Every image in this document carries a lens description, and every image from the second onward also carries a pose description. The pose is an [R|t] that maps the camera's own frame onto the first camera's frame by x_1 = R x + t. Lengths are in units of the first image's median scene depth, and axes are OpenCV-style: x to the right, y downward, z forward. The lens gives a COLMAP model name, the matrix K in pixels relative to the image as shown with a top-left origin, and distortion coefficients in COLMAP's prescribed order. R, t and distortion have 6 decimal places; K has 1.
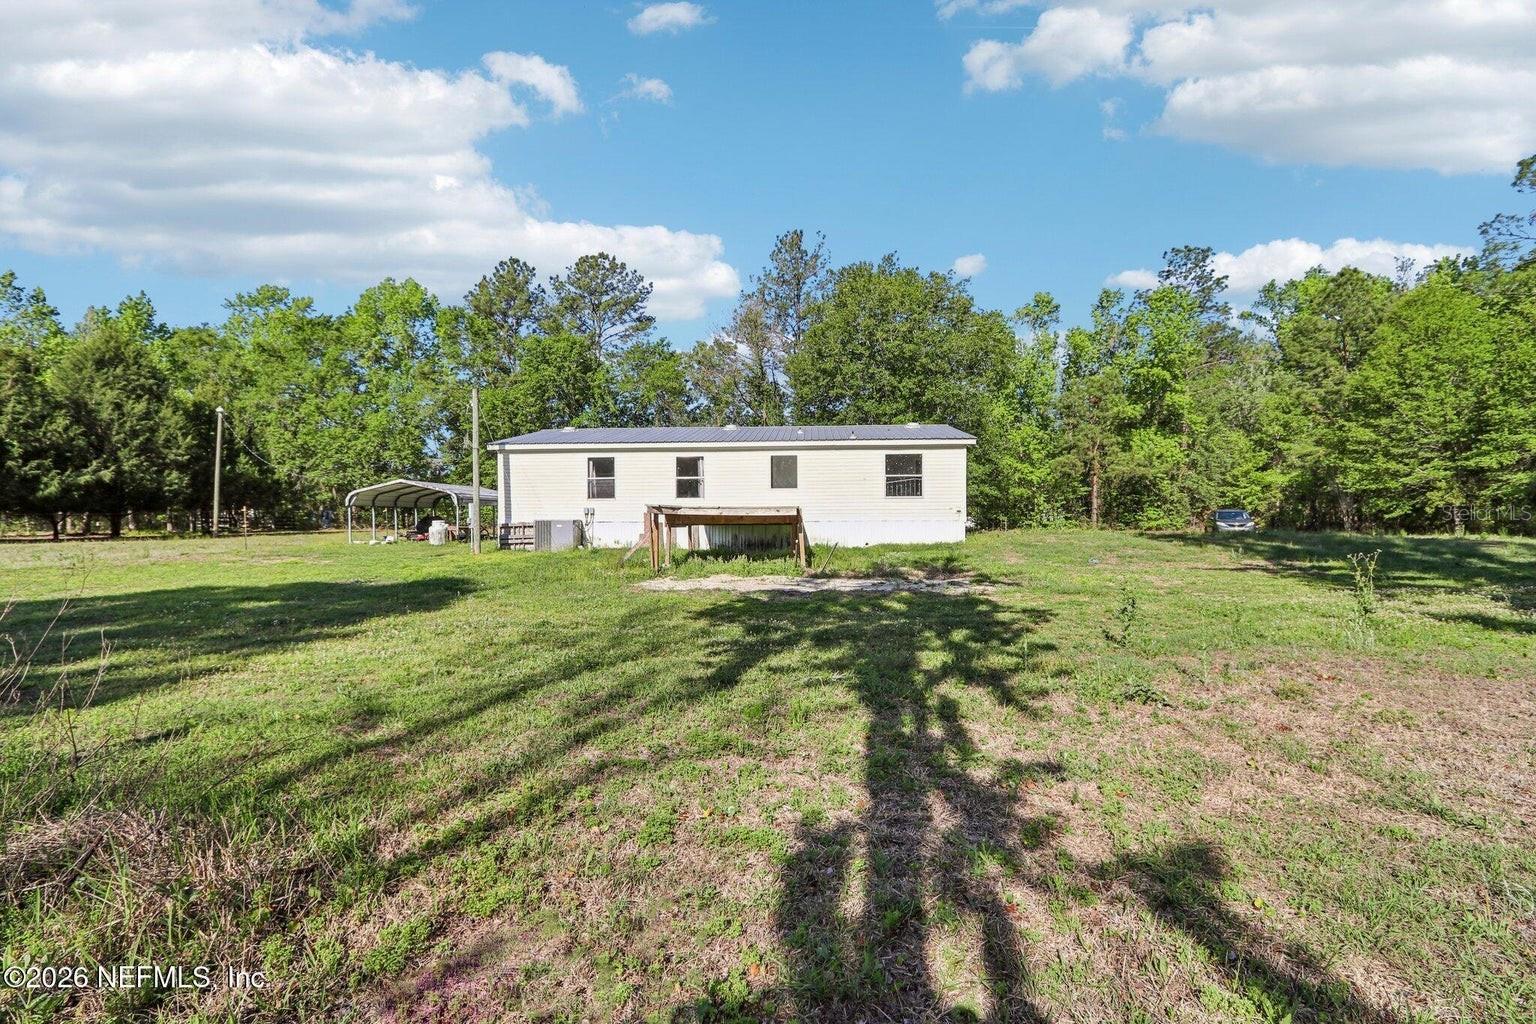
lens RADIAL K [[731.7, 0, 764.9], [0, 731.7, 523.6], [0, 0, 1]] dist [-0.015732, 0.000572]
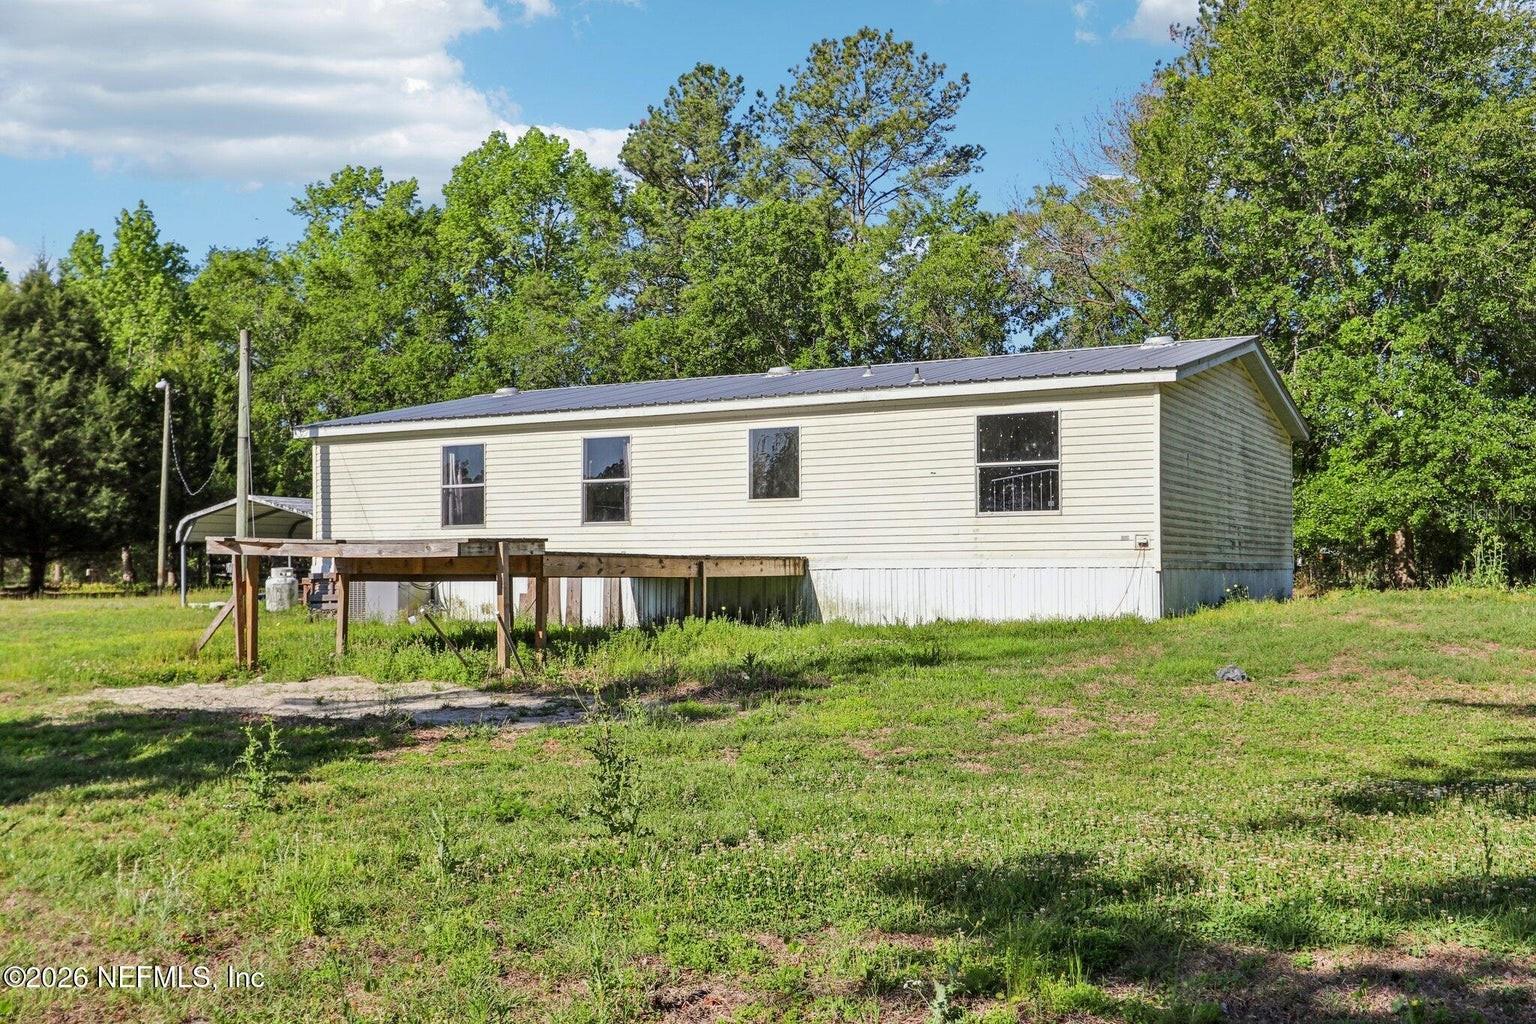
lens RADIAL K [[1524.0, 0, 768.4], [0, 1524.0, 510.6], [0, 0, 1]] dist [0.044551, 0.000000]
pose [[0.896890, -0.015927, -0.441966, 0.284642], [-0.002603, 0.999144, -0.041287, -0.000184], [0.442245, 0.038181, 0.896081, 0.080548]]
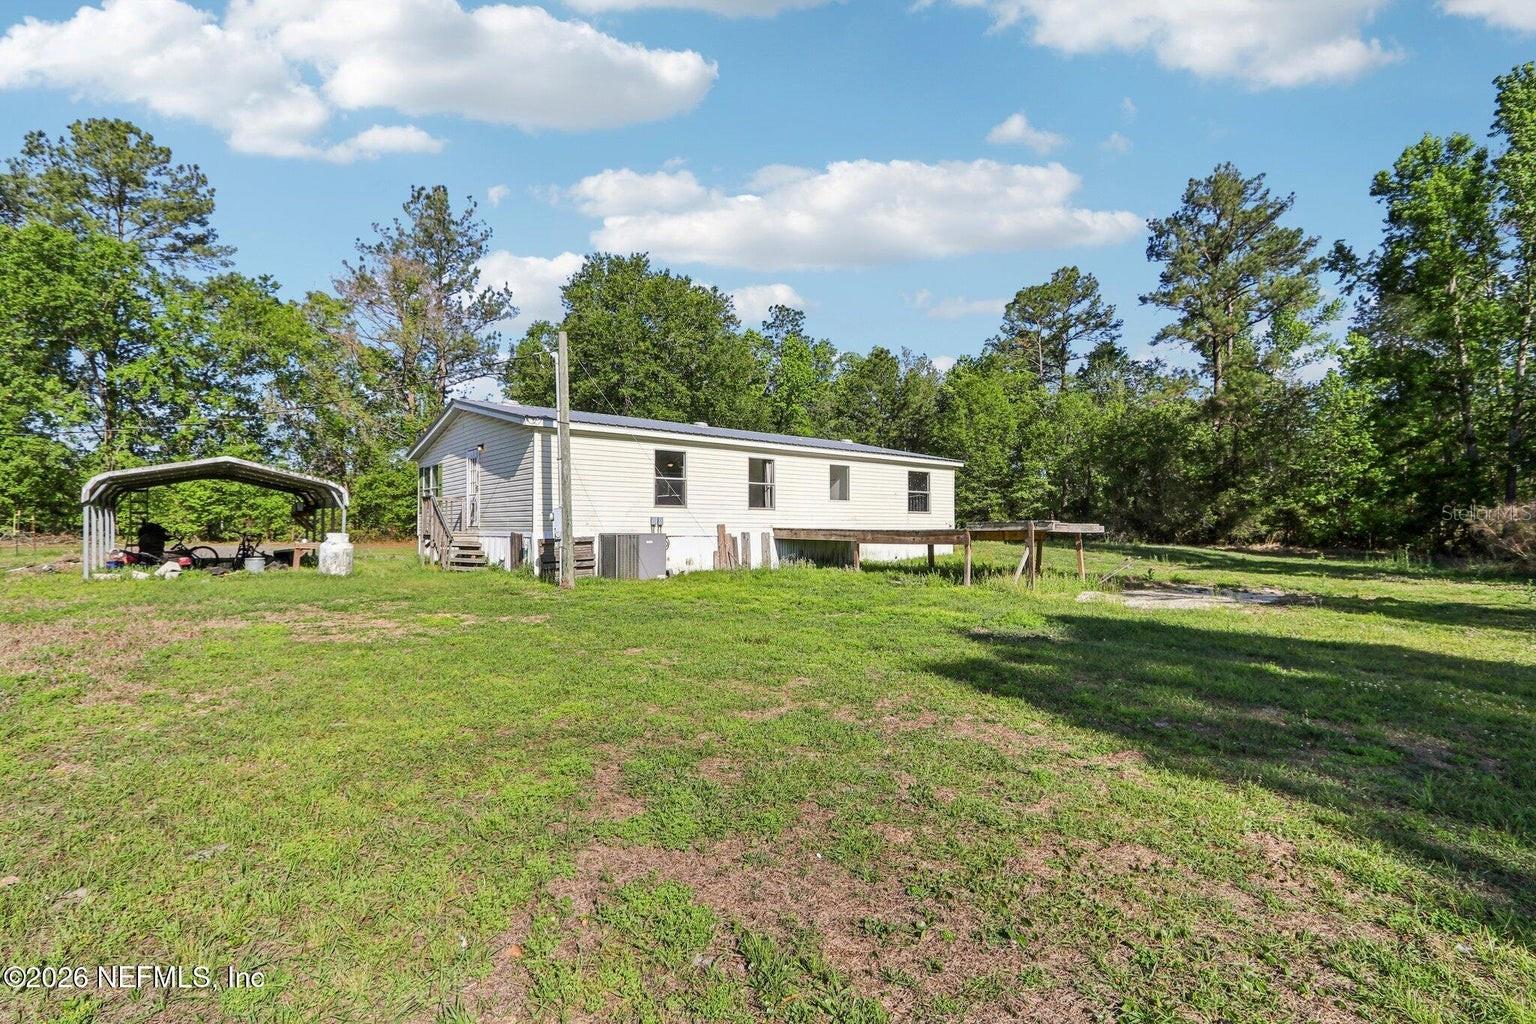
lens RADIAL K [[731.7, 0, 772.0], [0, 731.7, 516.5], [0, 0, 1]] dist [-0.015732, 0.000572]
pose [[0.723133, 0.018157, 0.690470, -0.424730], [-0.008733, 0.999815, -0.017145, -0.006952], [-0.690653, 0.006368, 0.723158, 0.244293]]
